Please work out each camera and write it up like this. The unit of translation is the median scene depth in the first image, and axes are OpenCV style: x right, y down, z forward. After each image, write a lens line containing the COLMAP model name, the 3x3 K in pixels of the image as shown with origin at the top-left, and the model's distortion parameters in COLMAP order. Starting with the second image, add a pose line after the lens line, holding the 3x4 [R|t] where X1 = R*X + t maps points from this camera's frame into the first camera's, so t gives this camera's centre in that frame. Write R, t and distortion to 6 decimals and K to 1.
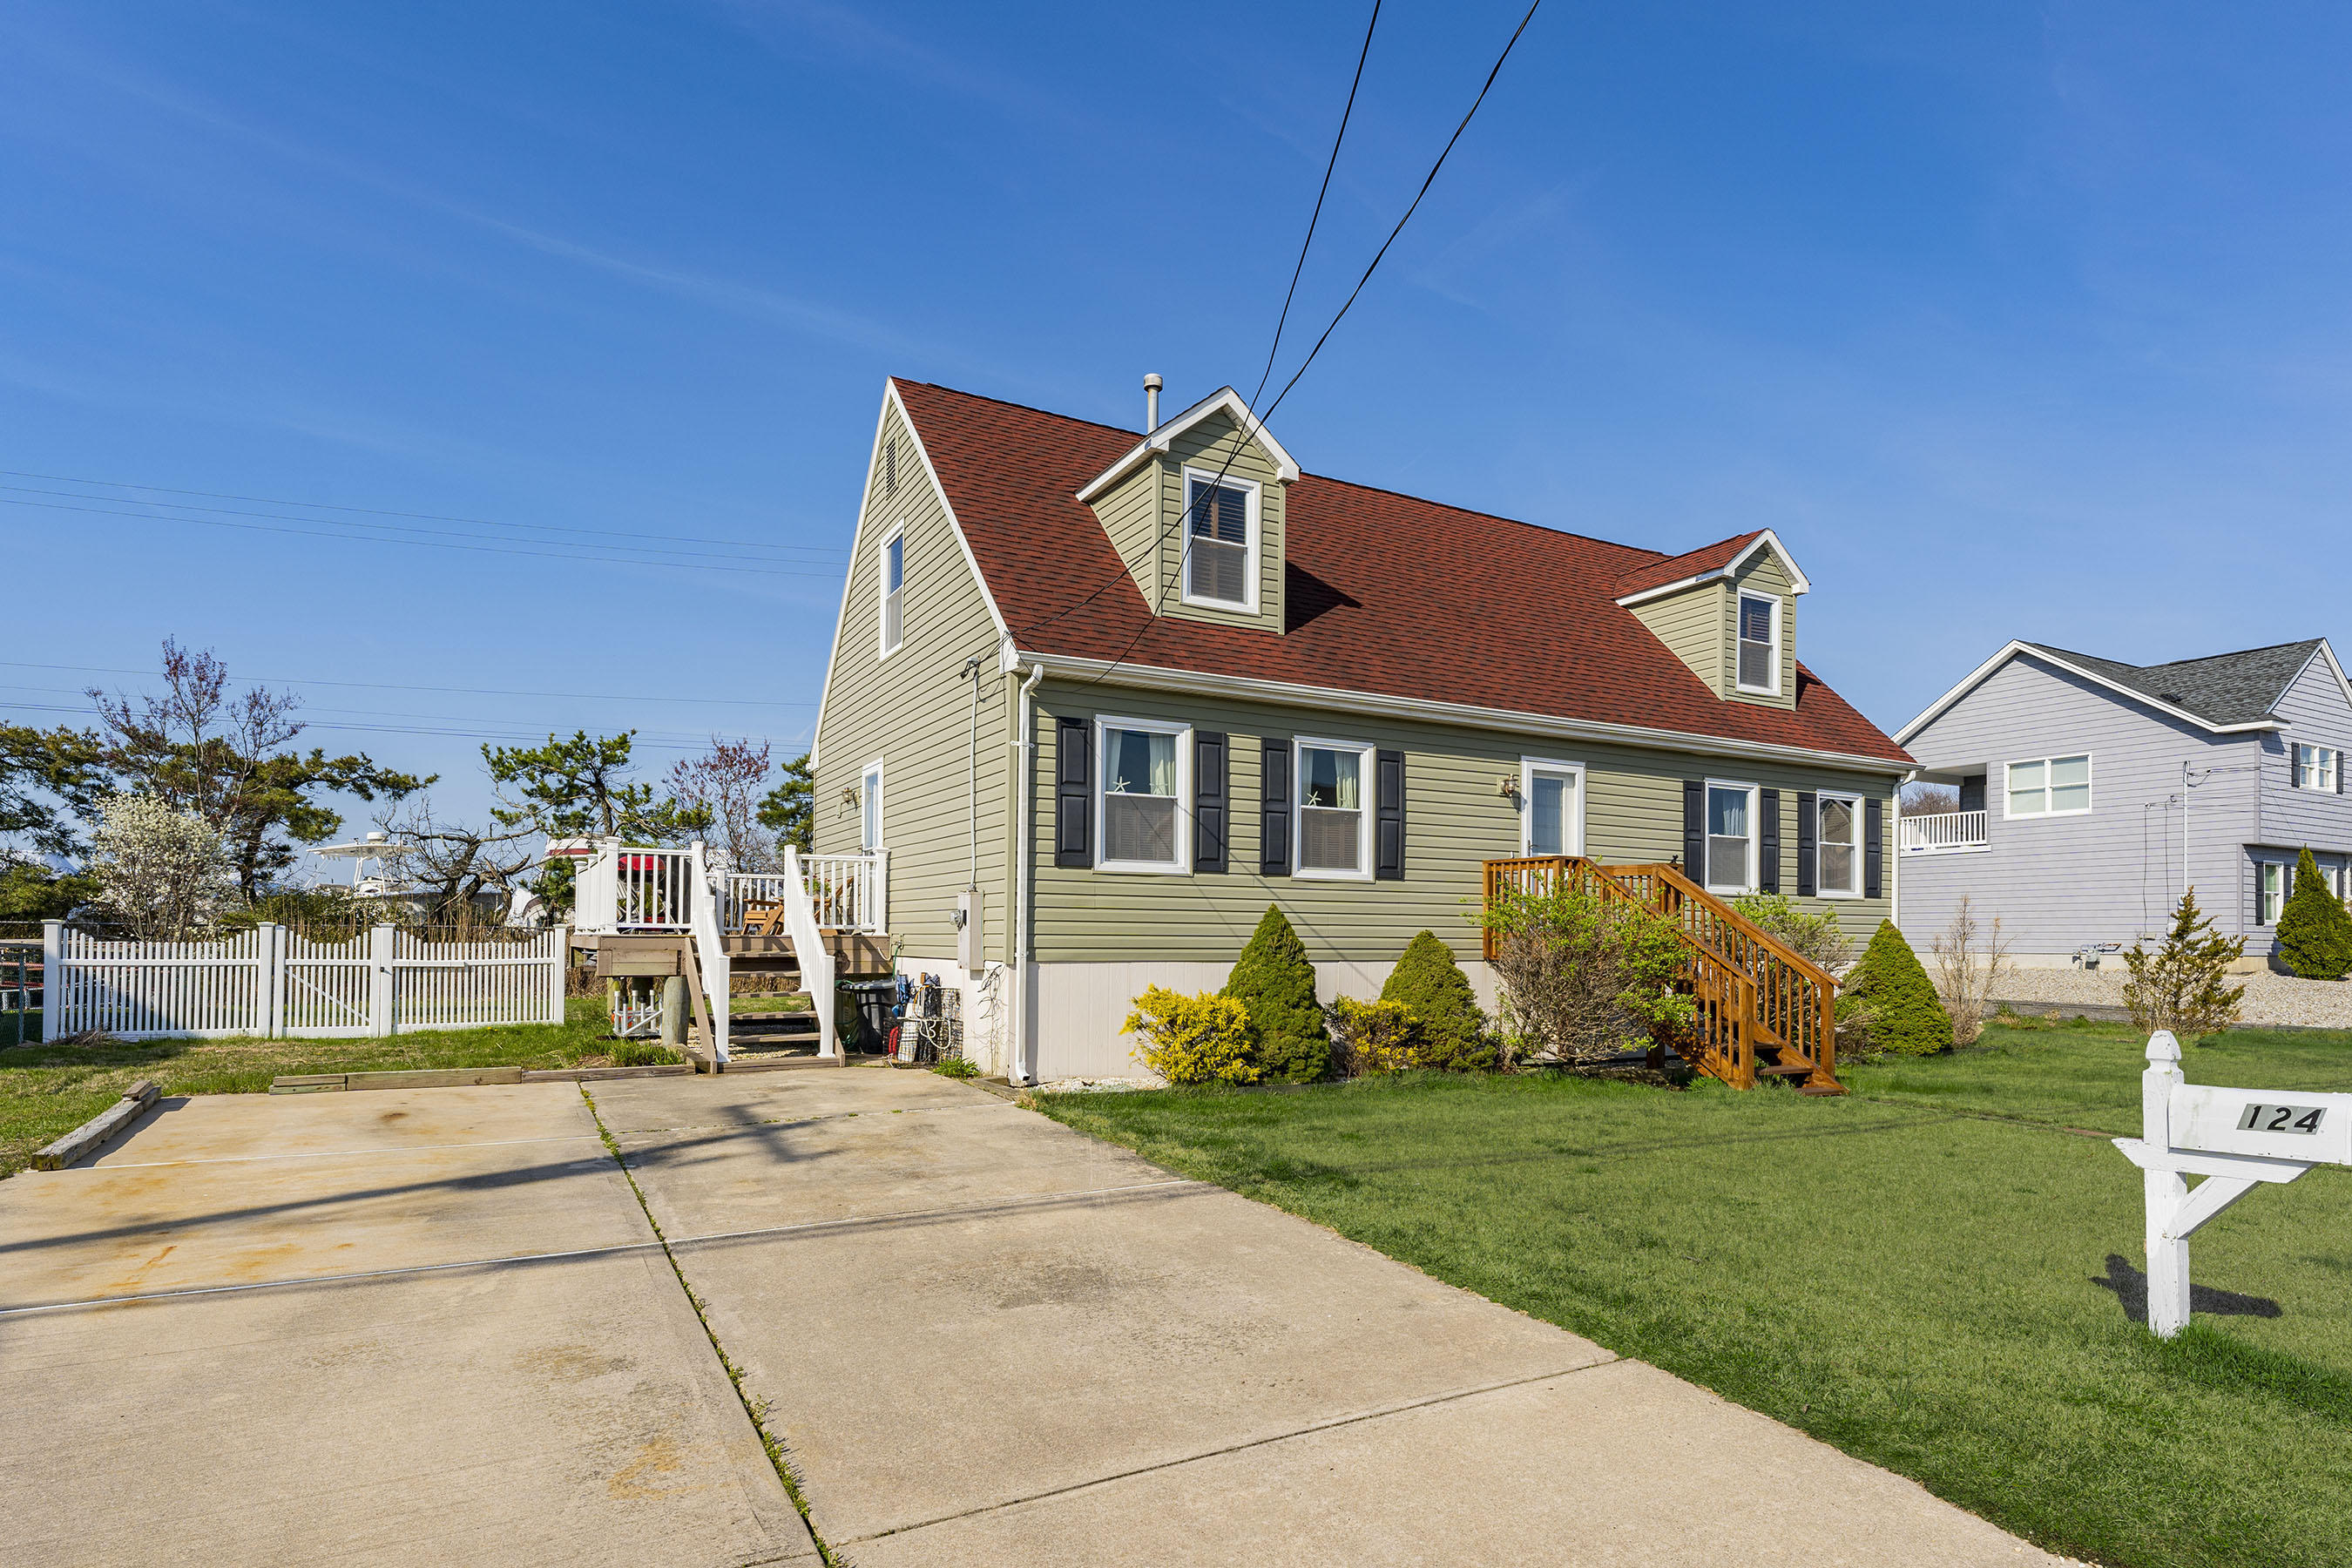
lens RADIAL K [[1263.1, 0, 1219.8], [0, 1263.1, 906.2], [0, 0, 1]] dist [0.002249, 0.000167]
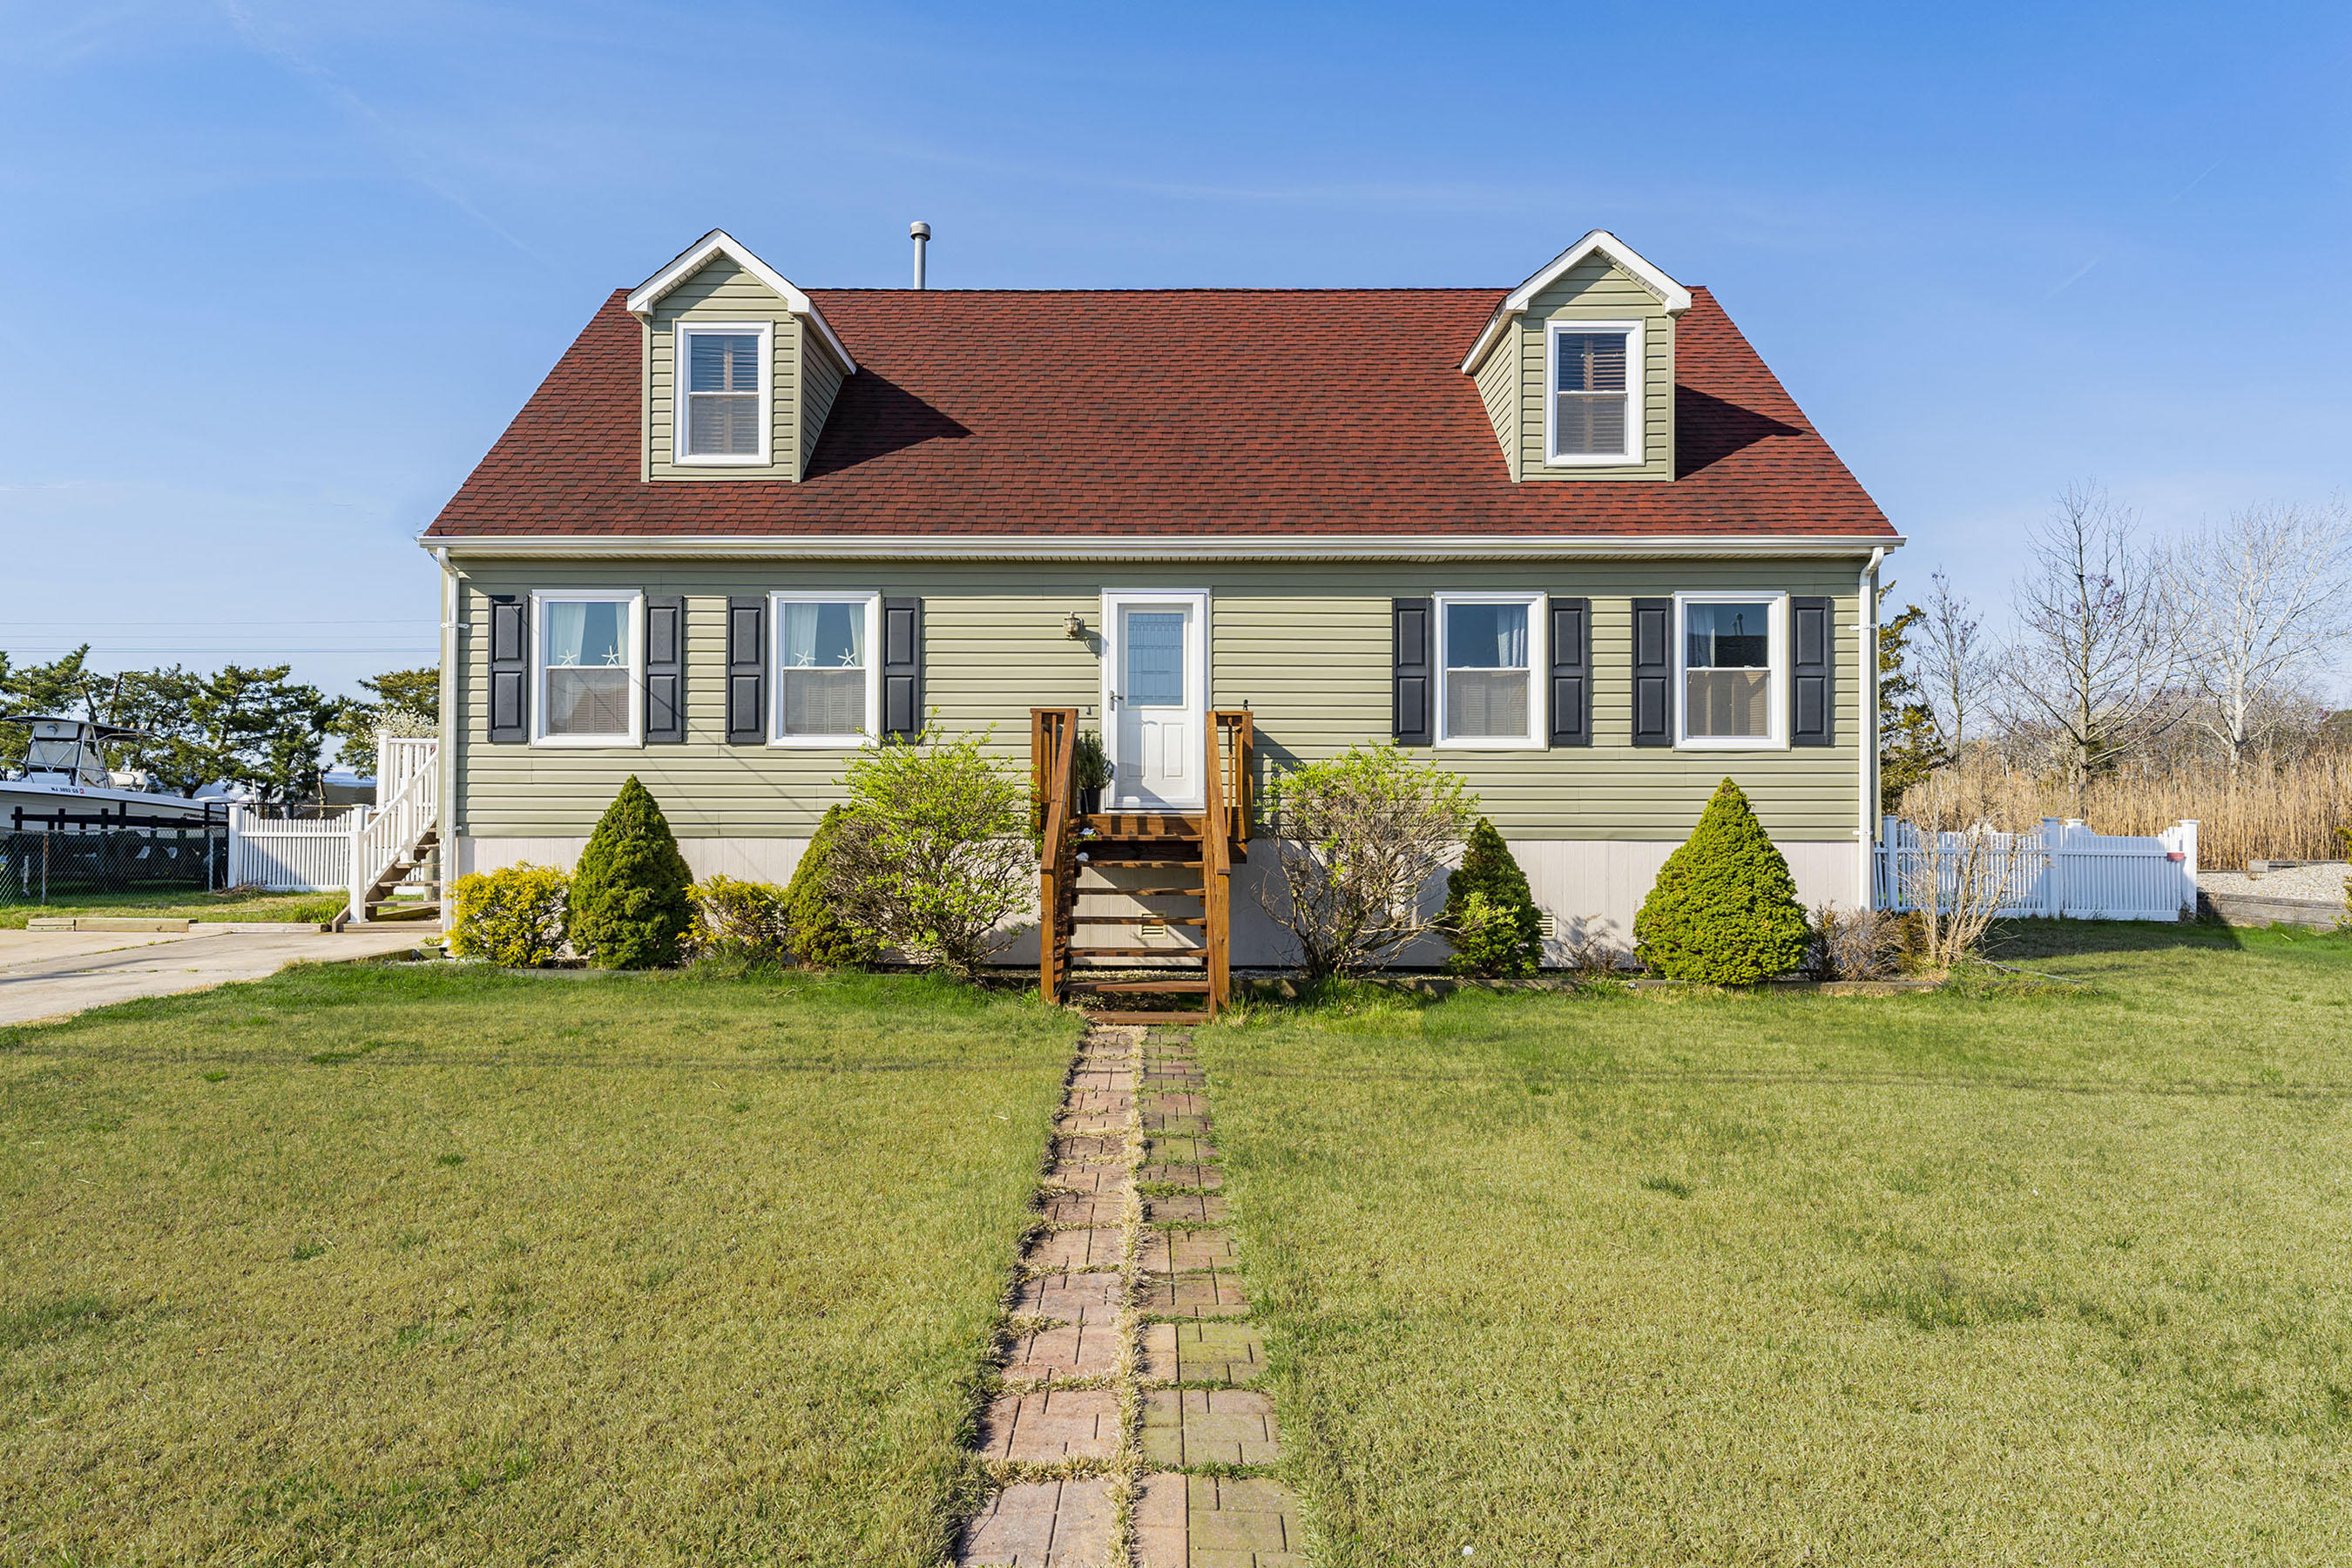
lens RADIAL K [[1159.9, 0, 1173.3], [0, 1159.9, 787.1], [0, 0, 1]] dist [0.025567, -0.000024]
pose [[0.861411, -0.017139, -0.507619, 0.697172], [0.016476, 0.999847, -0.005800, 0.015848], [0.507641, -0.003367, 0.861562, 0.397943]]
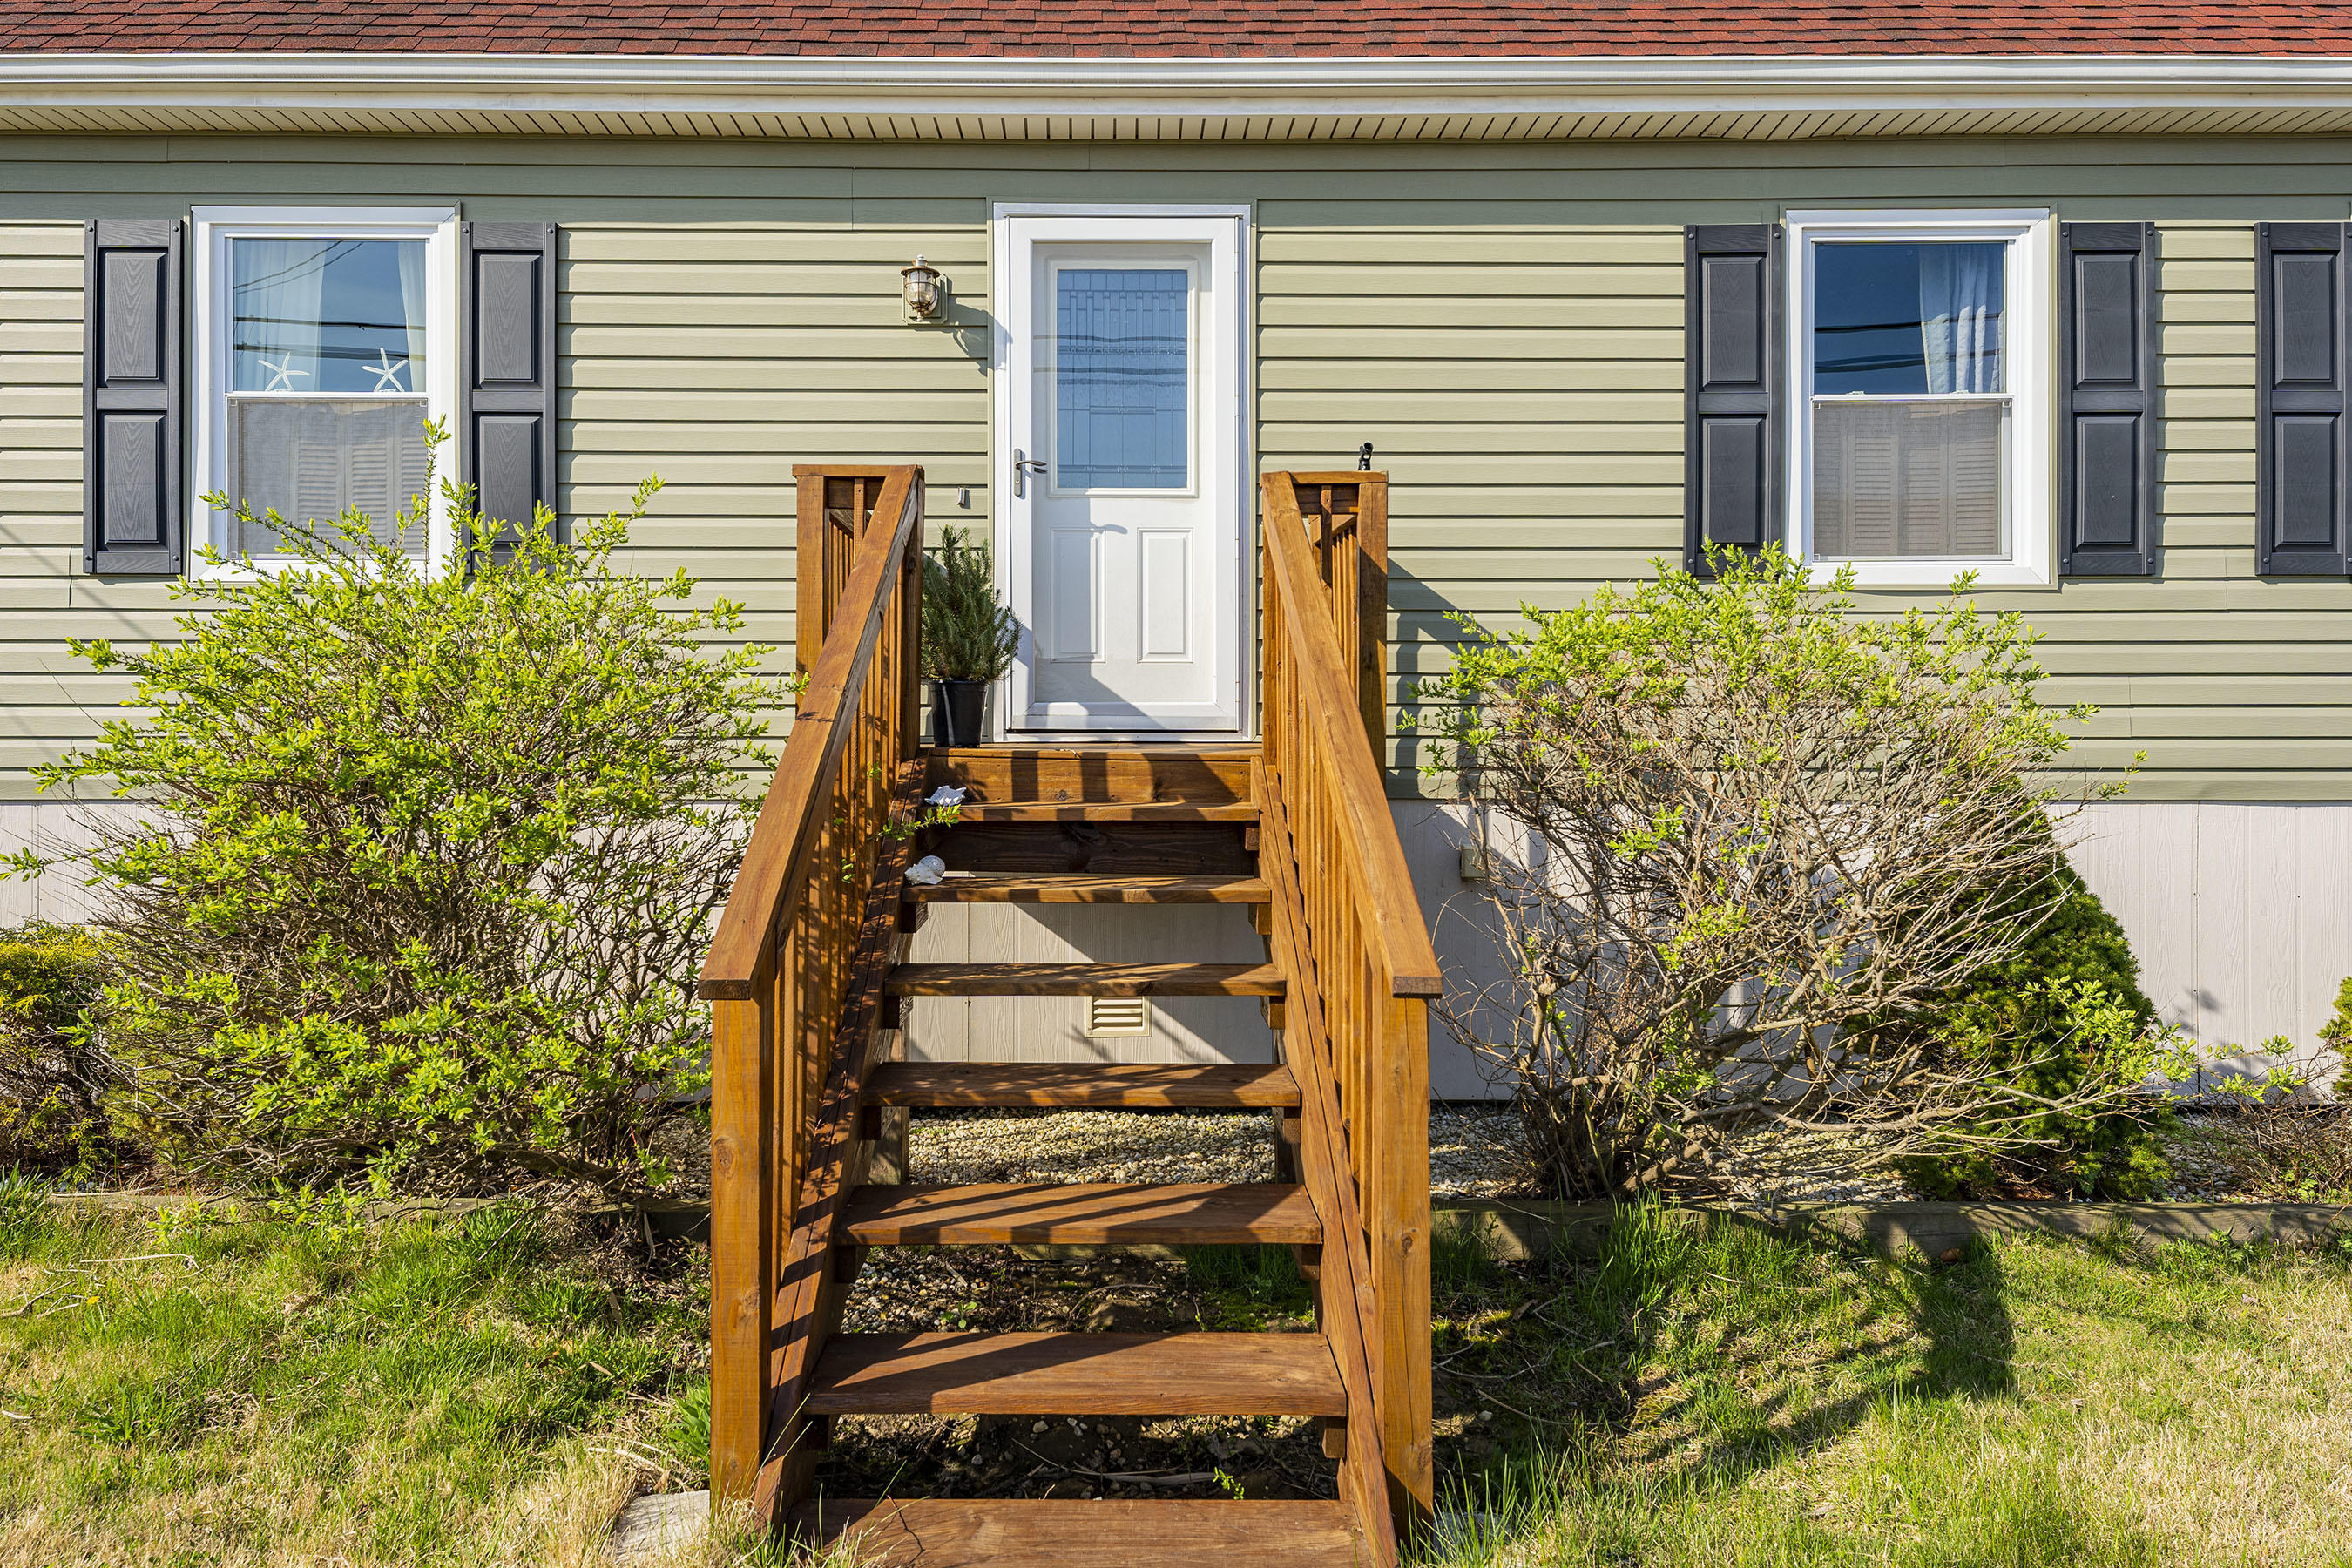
lens RADIAL K [[2733.9, 0, 1194.2], [0, 2733.9, 722.2], [0, 0, 1]] dist [0.109974, 0.000000]
pose [[0.866732, -0.011391, -0.498645, 0.694915], [0.019002, 0.999768, 0.010190, 0.015865], [0.498413, -0.018307, 0.866747, 0.401496]]
